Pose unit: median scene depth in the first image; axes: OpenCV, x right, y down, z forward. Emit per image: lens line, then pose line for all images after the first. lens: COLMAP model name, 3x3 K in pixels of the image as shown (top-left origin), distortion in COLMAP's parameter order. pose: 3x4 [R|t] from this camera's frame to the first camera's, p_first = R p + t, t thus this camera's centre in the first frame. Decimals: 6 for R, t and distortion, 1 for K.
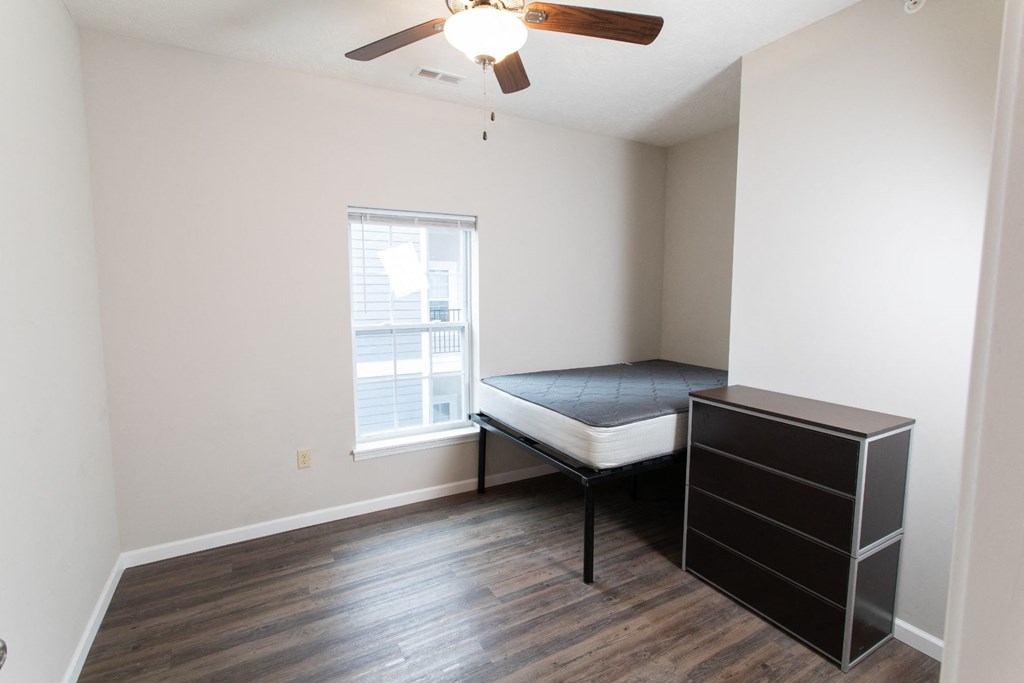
lens RADIAL K [[481.1, 0, 510.5], [0, 481.1, 341.5], [0, 0, 1]] dist [-0.001443, -0.000890]
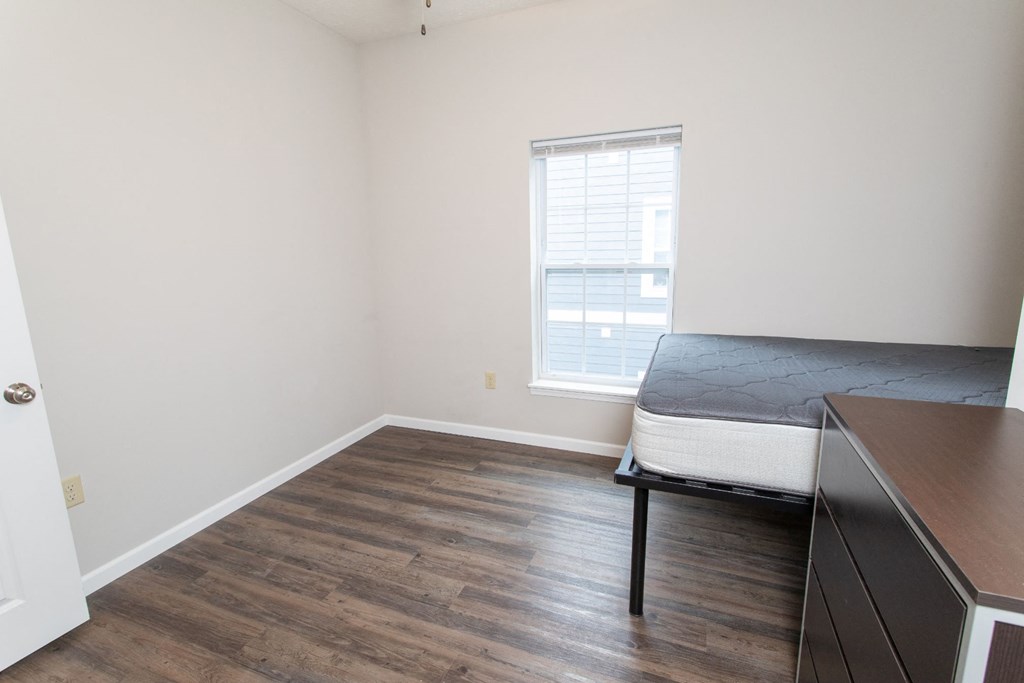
lens RADIAL K [[481.1, 0, 509.2], [0, 481.1, 340.1], [0, 0, 1]] dist [-0.001443, -0.000890]
pose [[0.618914, 0.139402, -0.772990, 0.507517], [-0.062932, 0.989762, 0.128107, 0.001651], [0.782934, -0.030642, 0.621350, 0.364495]]
